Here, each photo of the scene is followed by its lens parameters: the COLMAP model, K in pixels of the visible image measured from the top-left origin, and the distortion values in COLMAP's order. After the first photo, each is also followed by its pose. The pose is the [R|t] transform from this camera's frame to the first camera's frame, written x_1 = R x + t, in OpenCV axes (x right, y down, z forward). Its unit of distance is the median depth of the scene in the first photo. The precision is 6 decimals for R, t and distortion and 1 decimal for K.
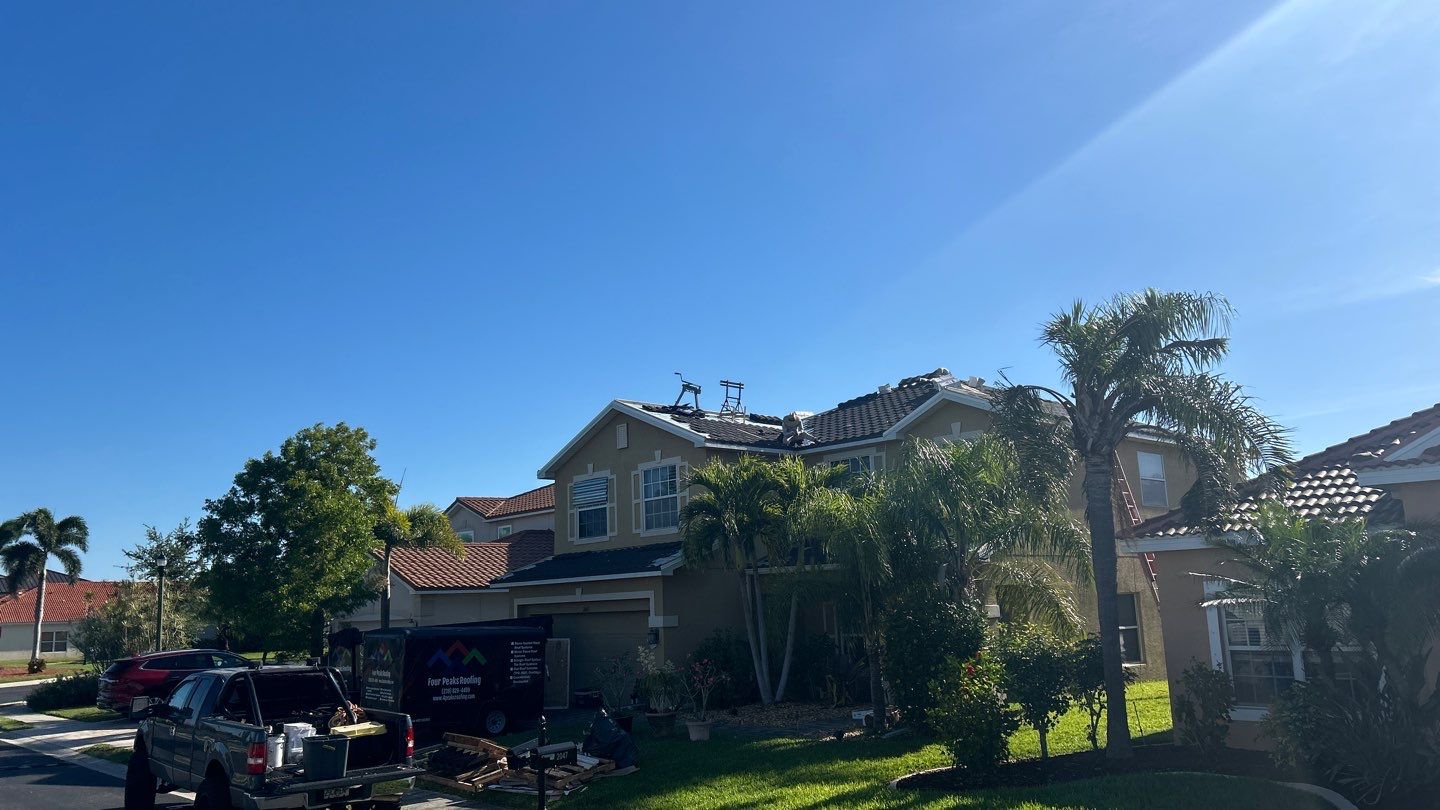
lens RADIAL K [[1078.2, 0, 762.1], [0, 1078.2, 387.6], [0, 0, 1]] dist [0.055207, -0.071710]
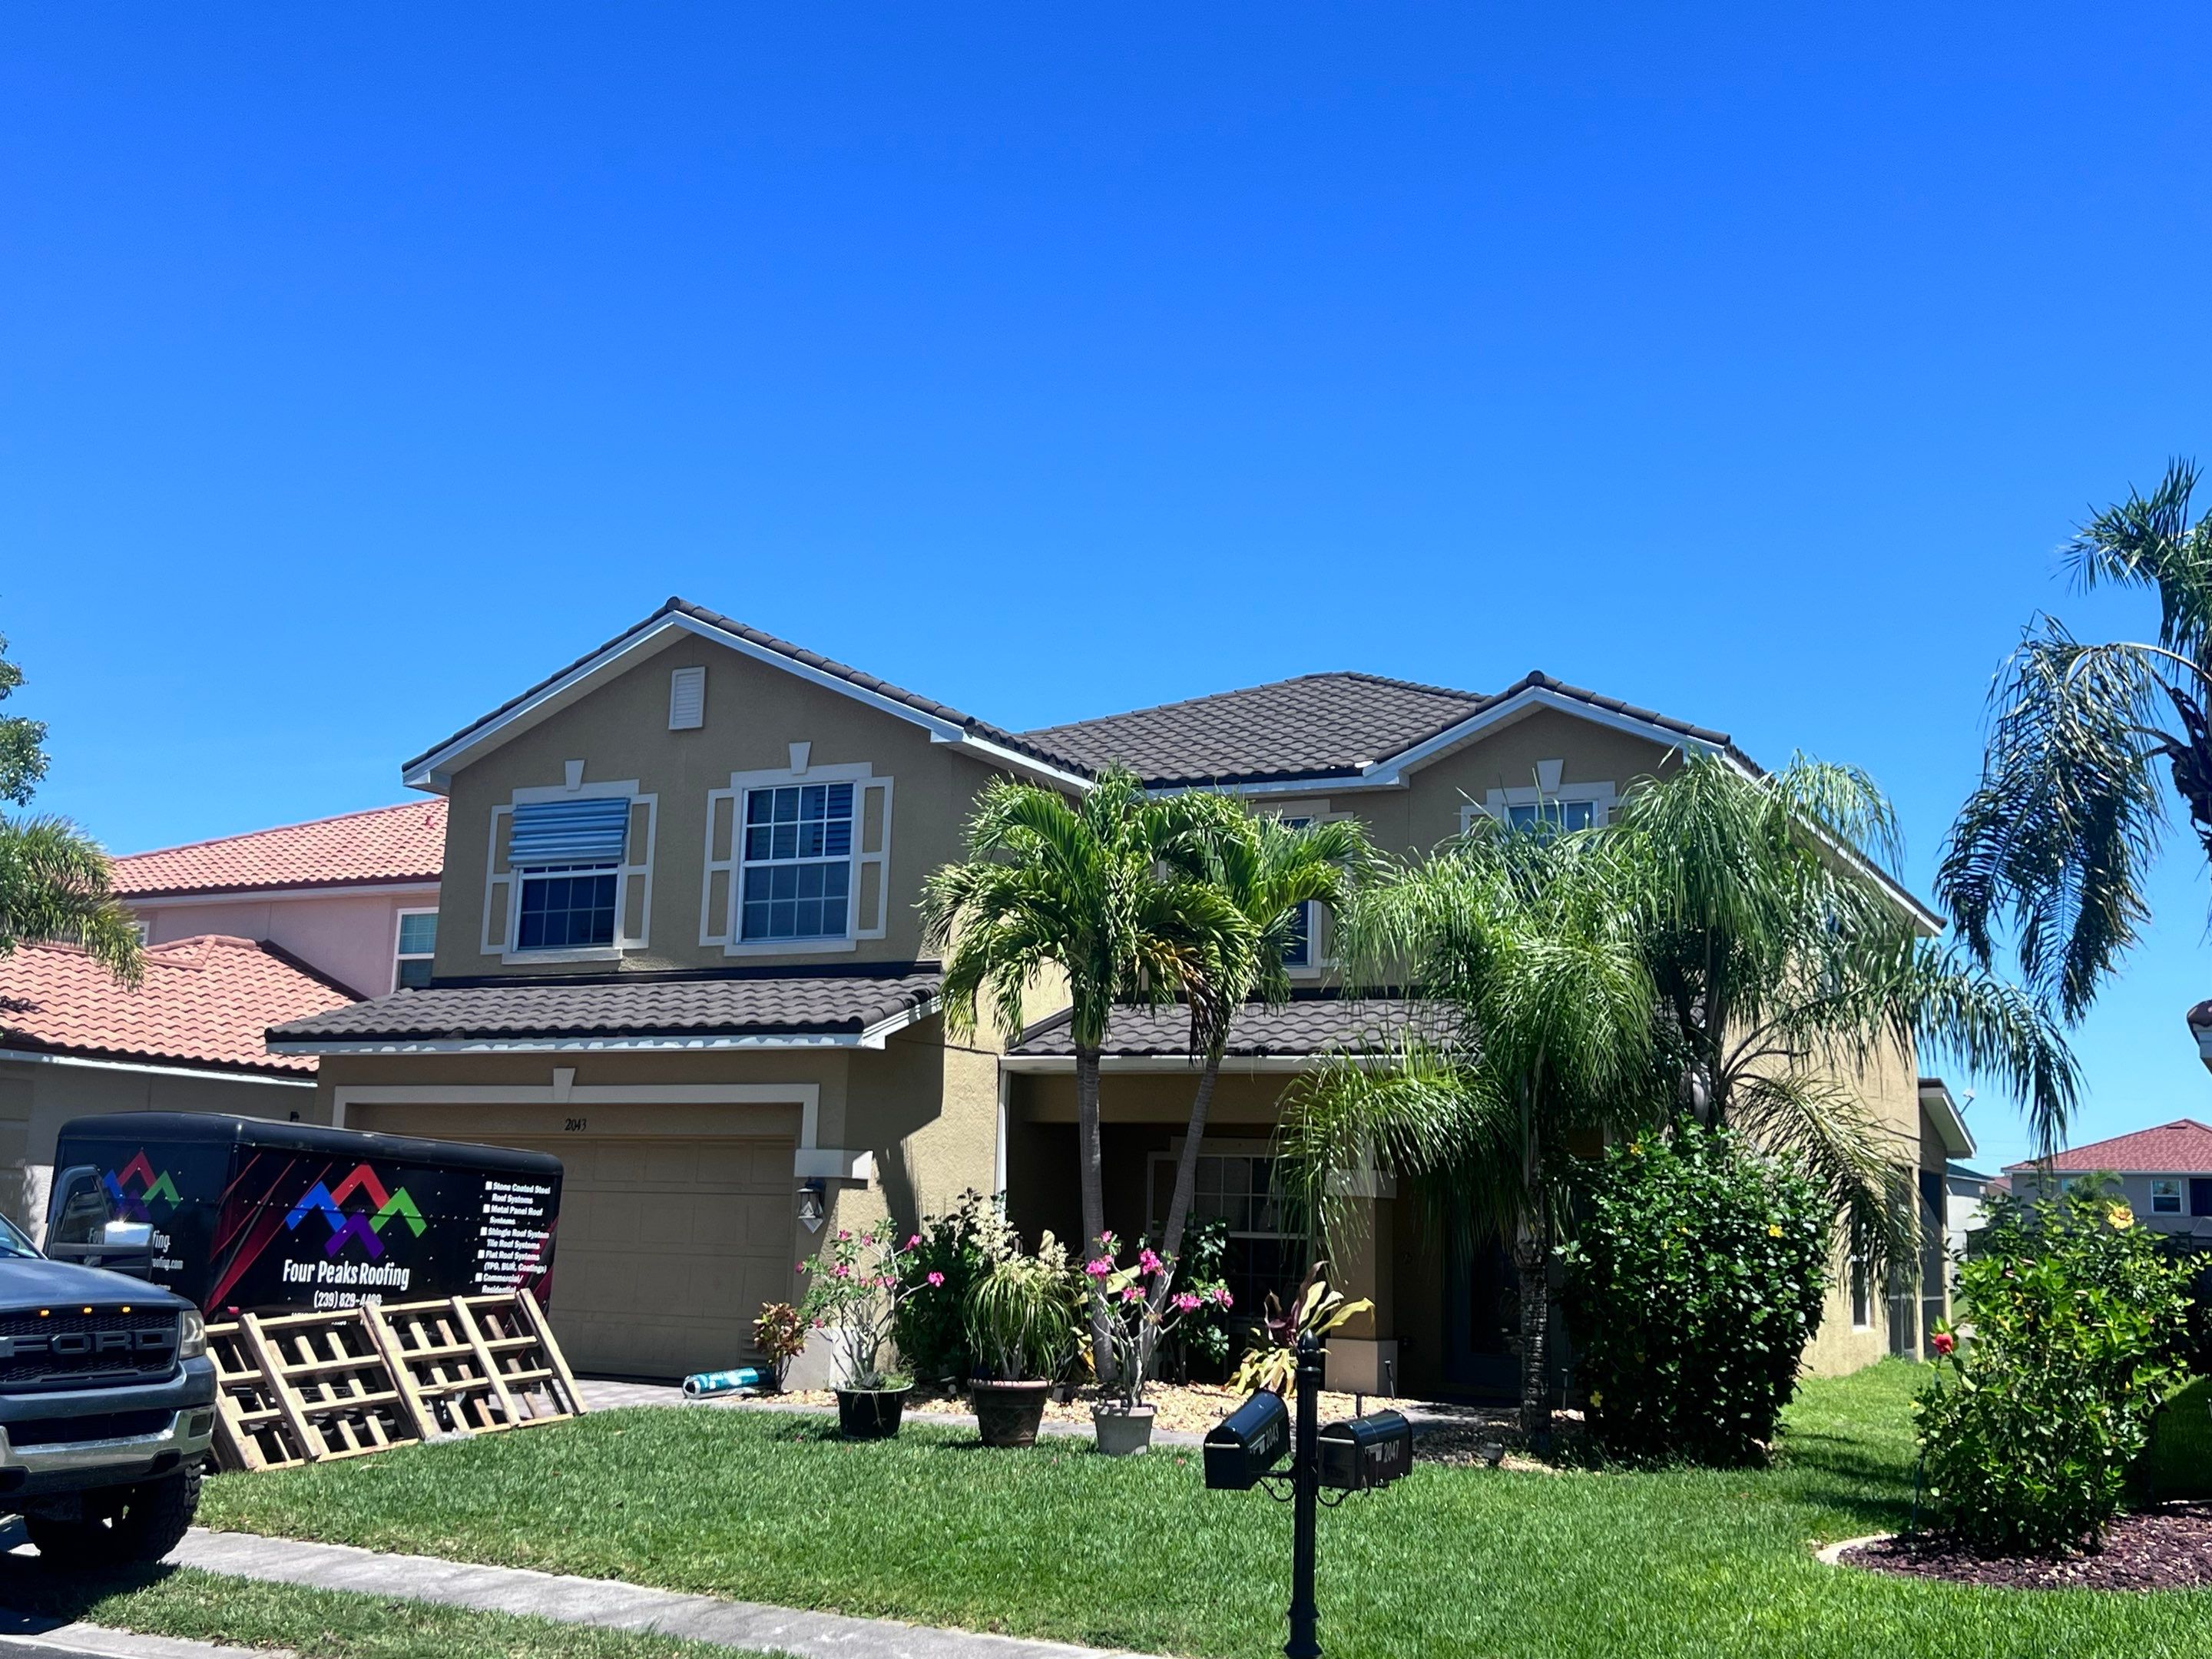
lens RADIAL K [[2273.6, 0, 1184.4], [0, 2273.6, 804.9], [0, 0, 1]] dist [0.056008, 0.000000]
pose [[0.943421, 0.127487, 0.306111, -0.257954], [-0.130896, 0.991351, -0.009454, 0.083328], [-0.304669, -0.031150, 0.951949, 0.190401]]
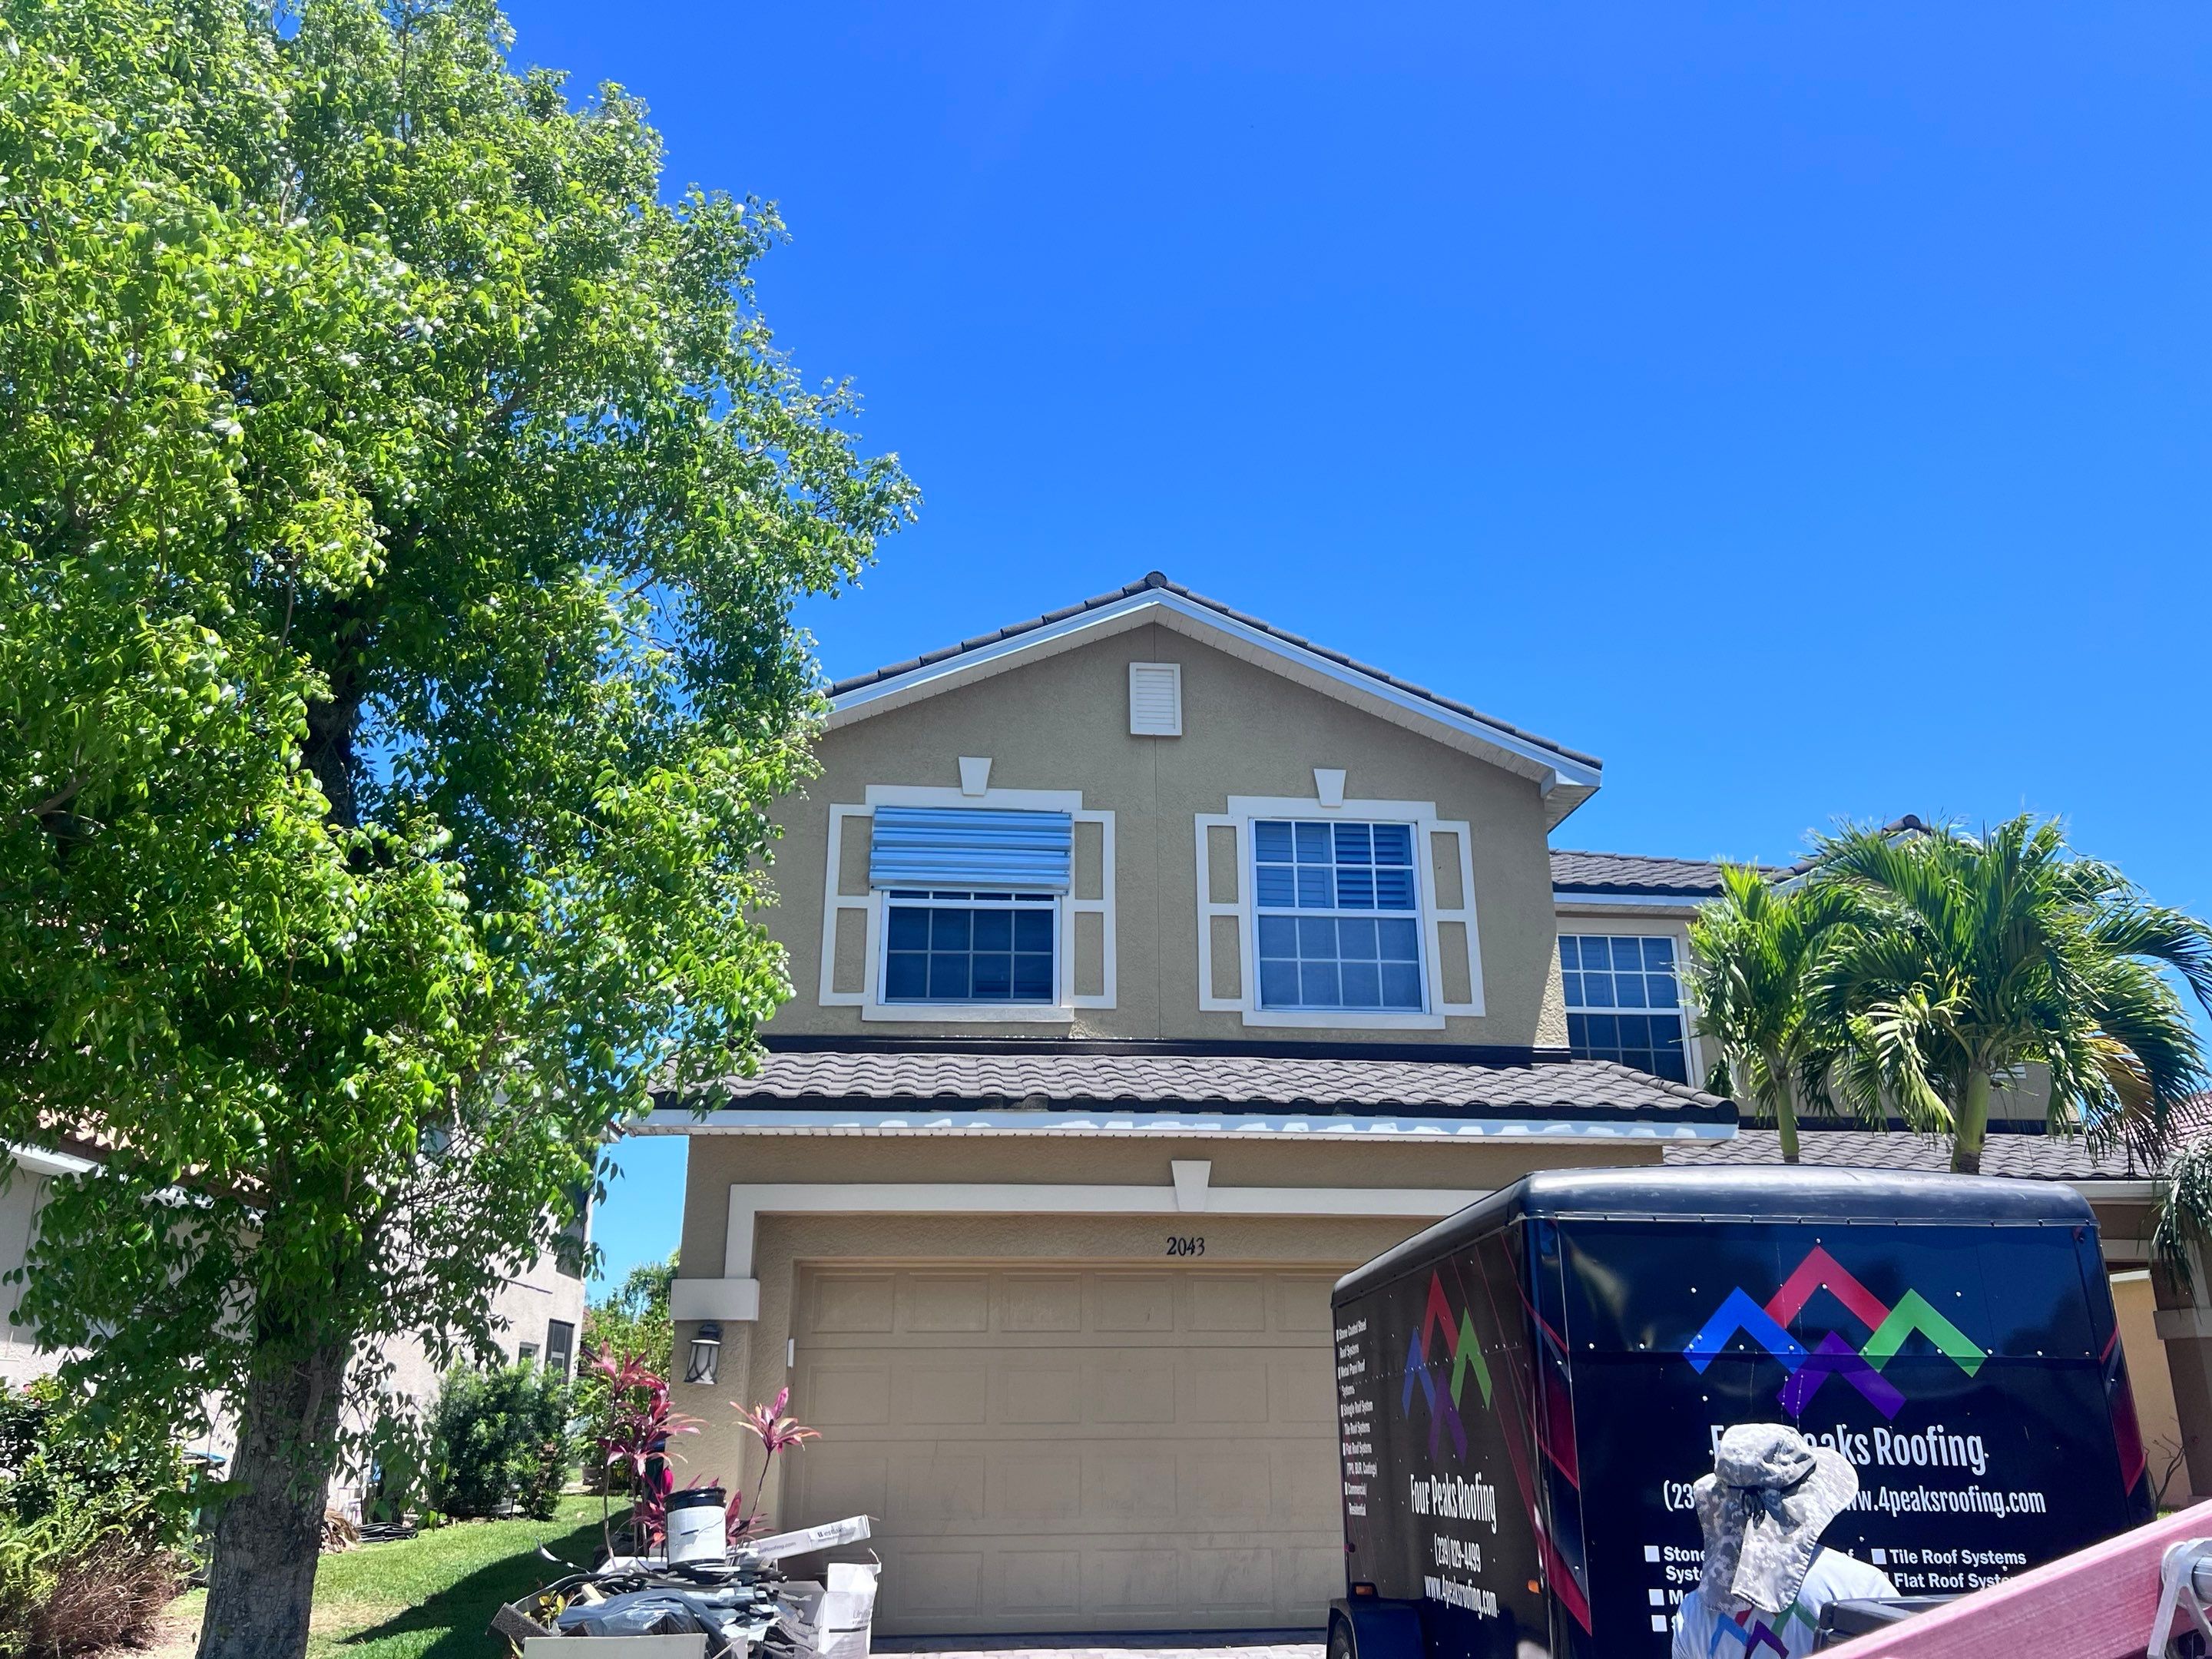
lens RADIAL K [[1640.7, 0, 1090.5], [0, 1640.7, 824.8], [0, 0, 1]] dist [0.059293, -0.068556]
pose [[0.631960, 0.291636, 0.718036, -0.581519], [-0.175533, 0.956281, -0.233911, 0.238983], [-0.754861, 0.021784, 0.655523, 0.873318]]
